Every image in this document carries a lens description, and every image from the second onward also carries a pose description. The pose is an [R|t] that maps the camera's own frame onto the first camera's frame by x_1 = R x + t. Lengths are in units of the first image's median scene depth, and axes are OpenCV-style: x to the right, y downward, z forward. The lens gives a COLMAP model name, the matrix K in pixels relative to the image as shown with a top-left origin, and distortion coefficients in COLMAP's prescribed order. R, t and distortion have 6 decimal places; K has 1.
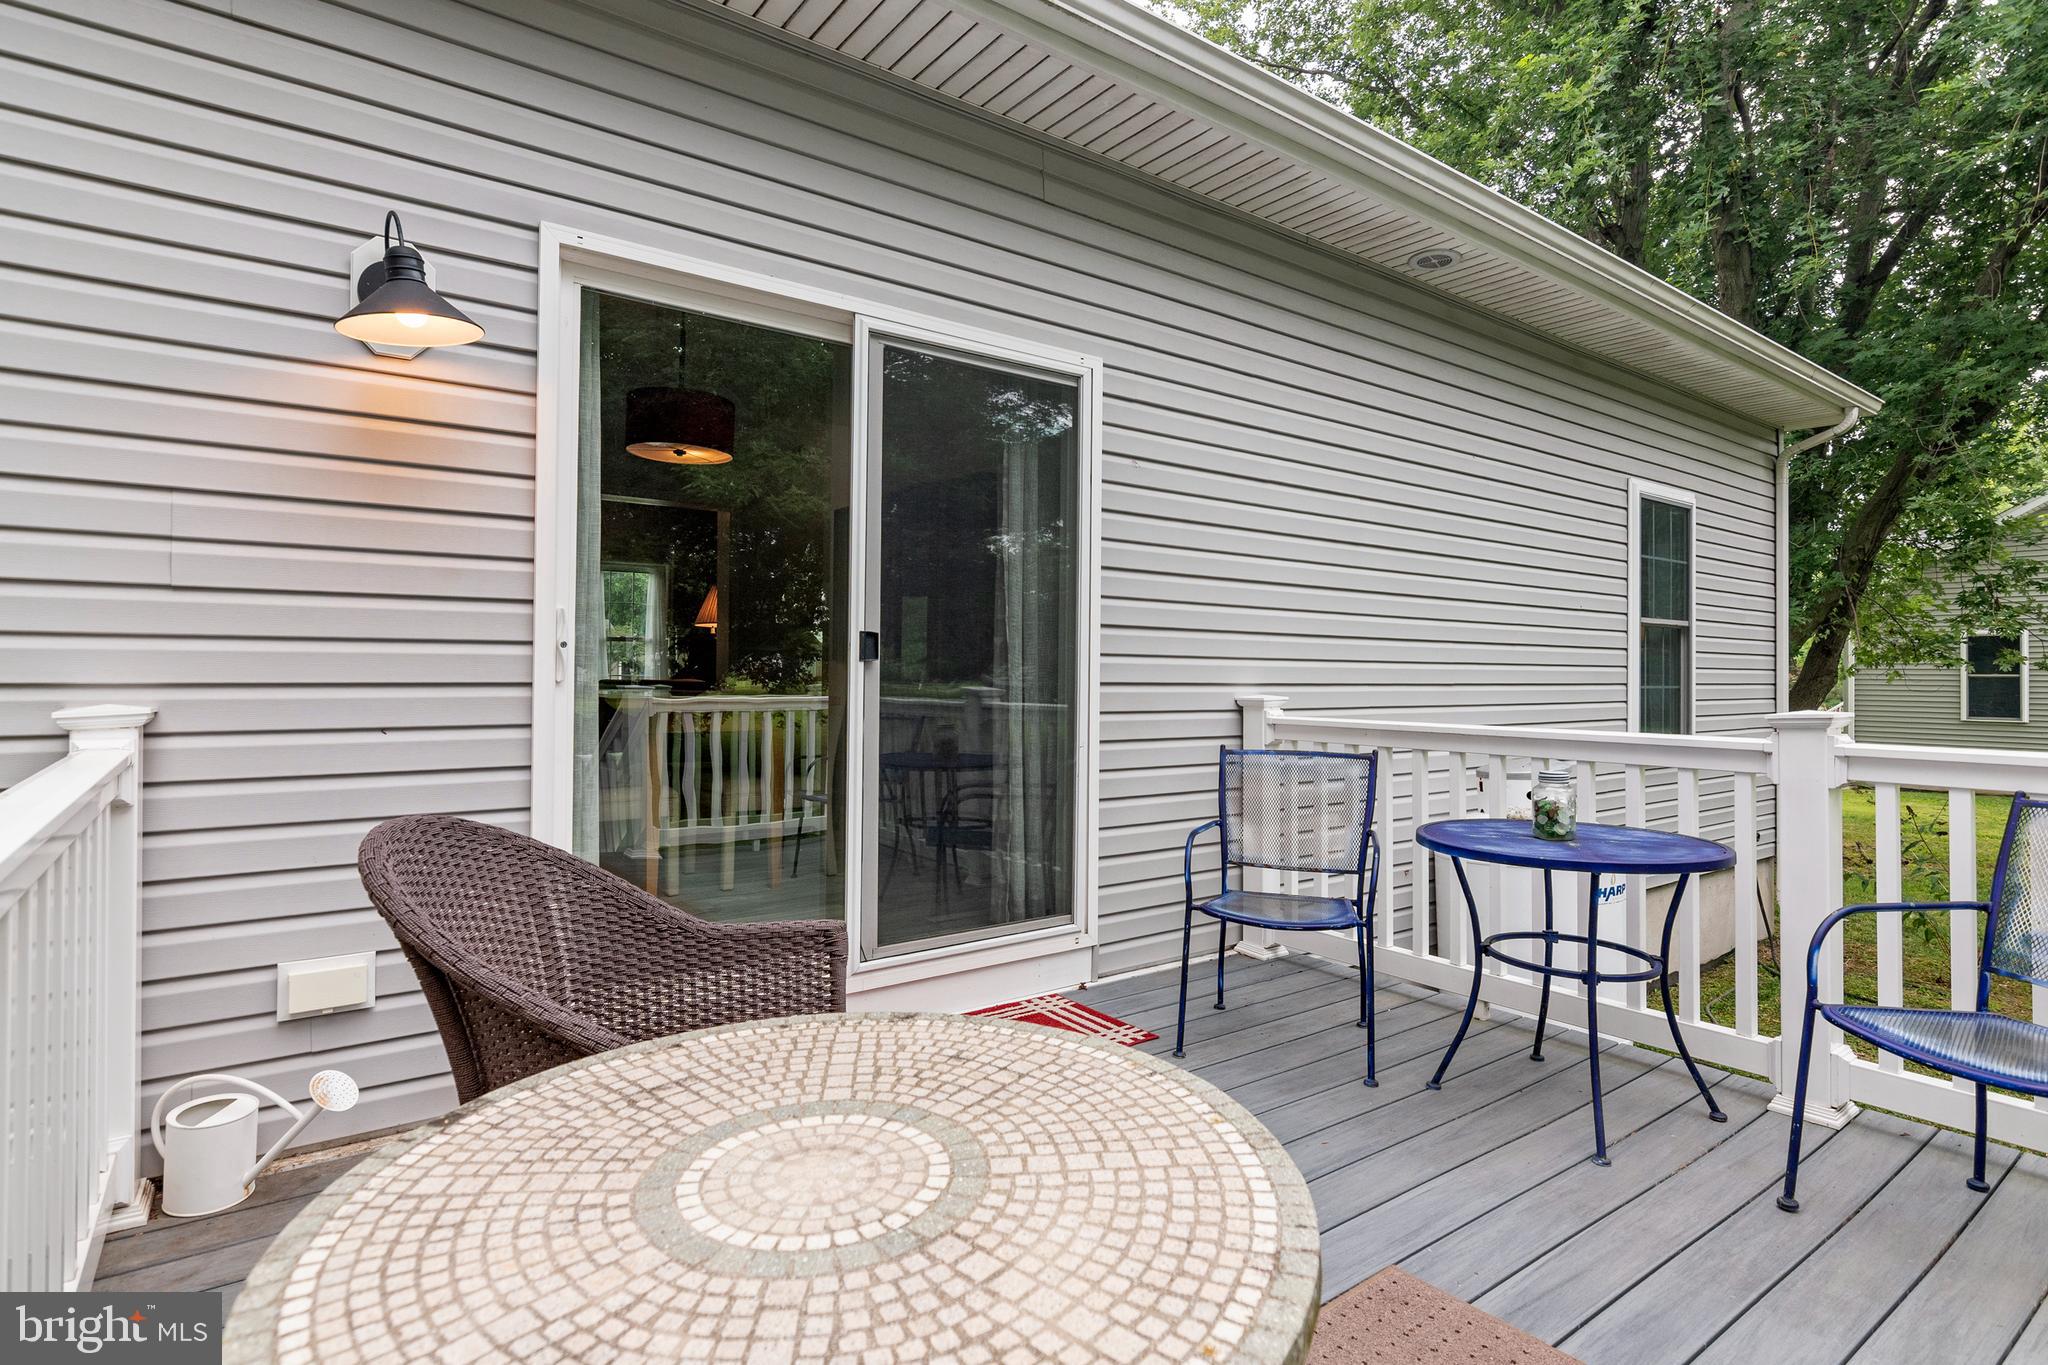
lens RADIAL K [[1020.6, 0, 1024.4], [0, 1020.6, 675.3], [0, 0, 1]] dist [0.002678, 0.001140]
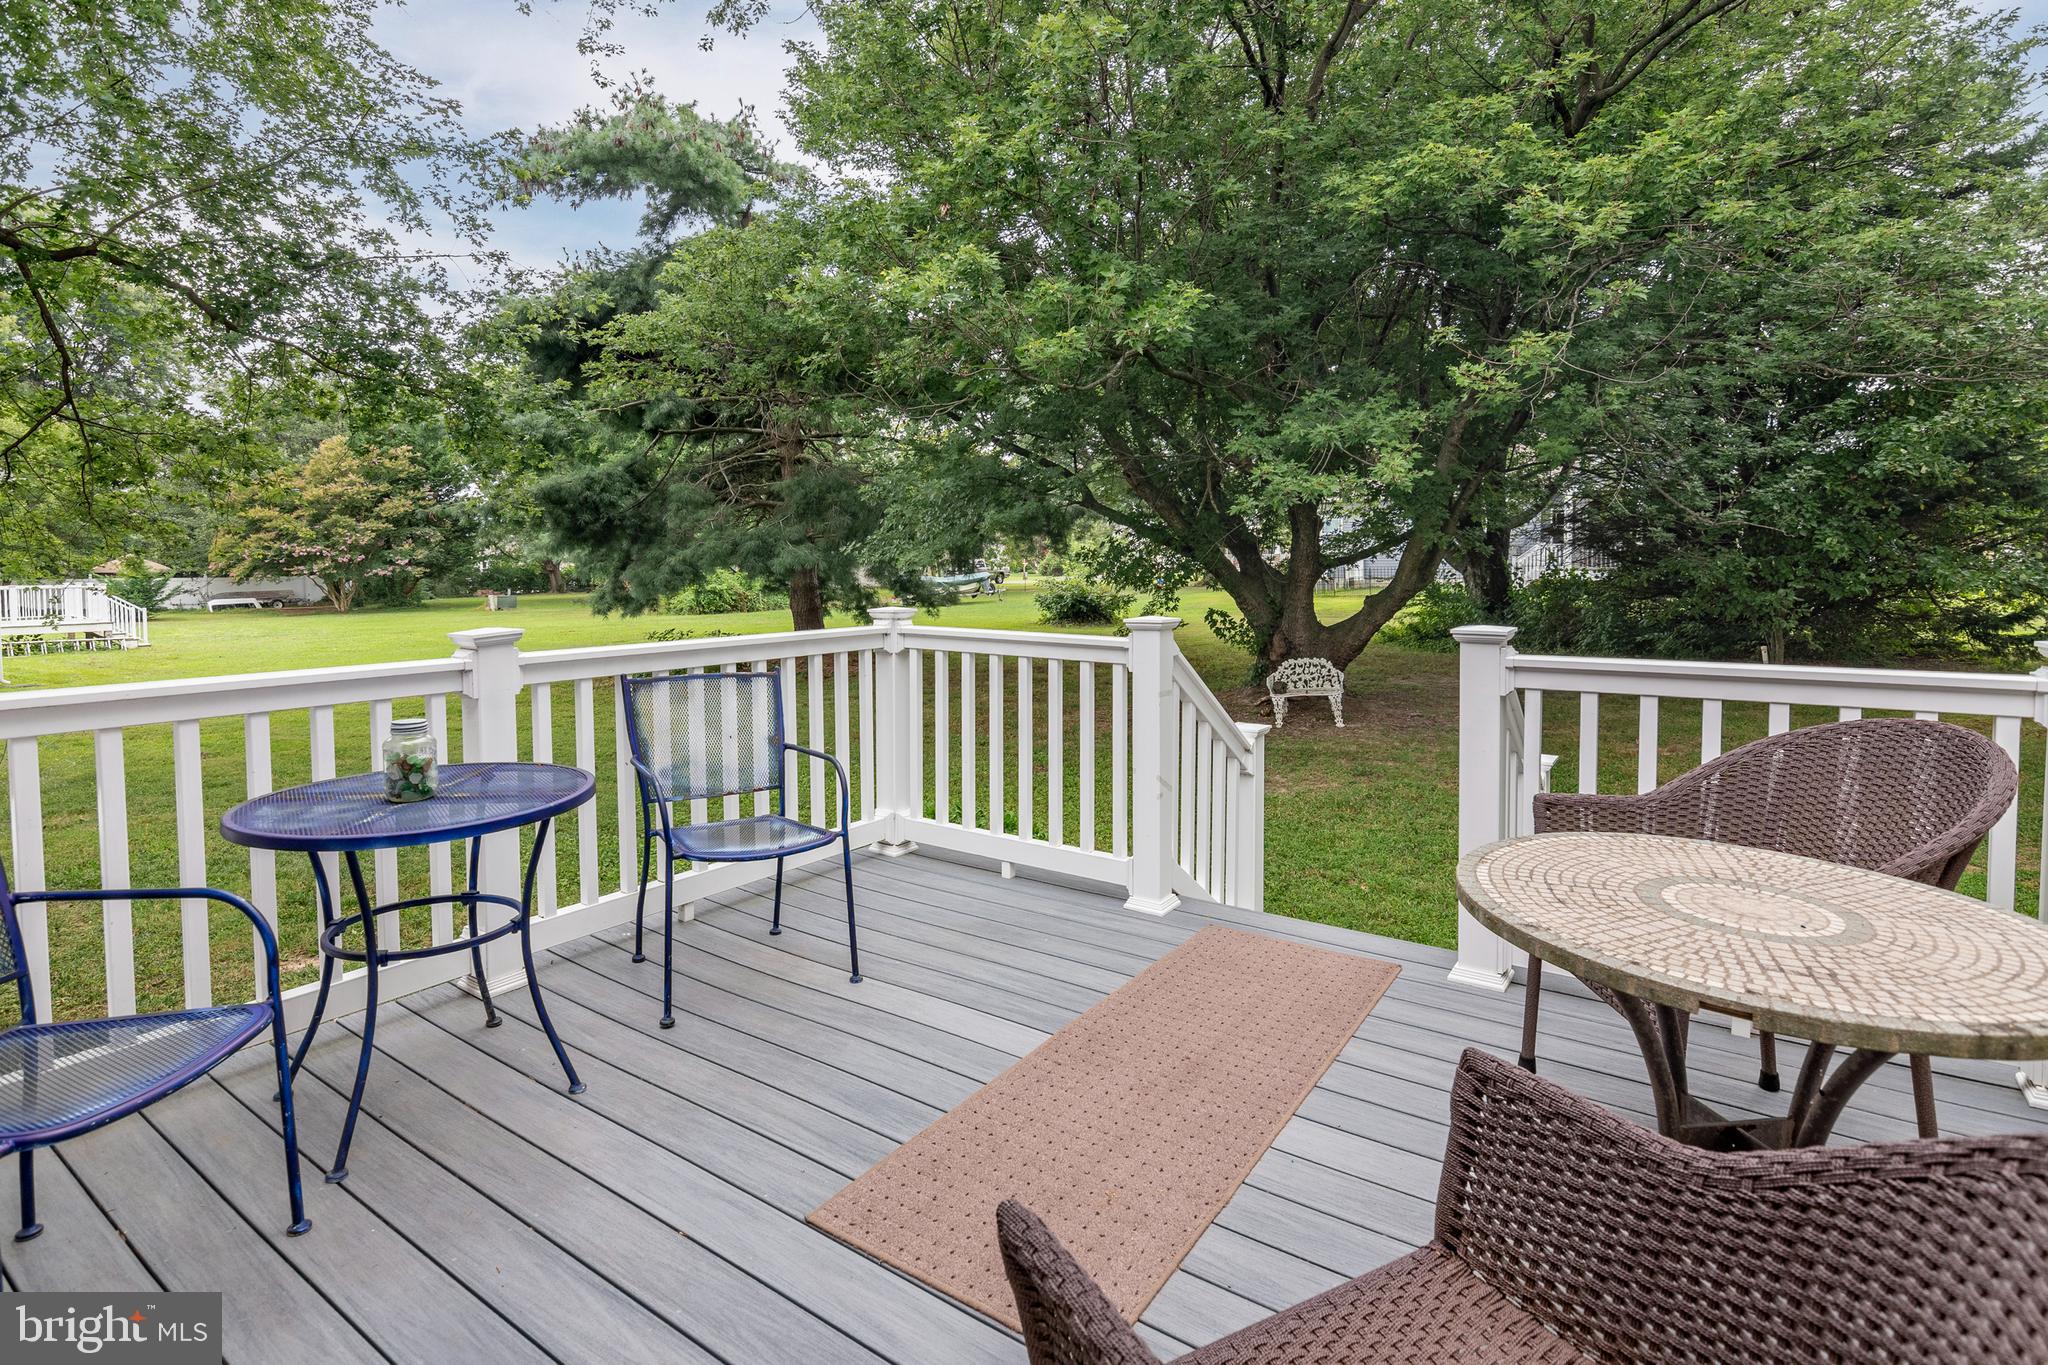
lens RADIAL K [[1020.6, 0, 1014.3], [0, 1020.6, 686.7], [0, 0, 1]] dist [0.002678, 0.001140]
pose [[-0.309225, -0.119683, 0.943428, -1.167597], [0.006357, 0.991767, 0.127899, -0.102675], [-0.950968, 0.045547, -0.305919, 2.226938]]
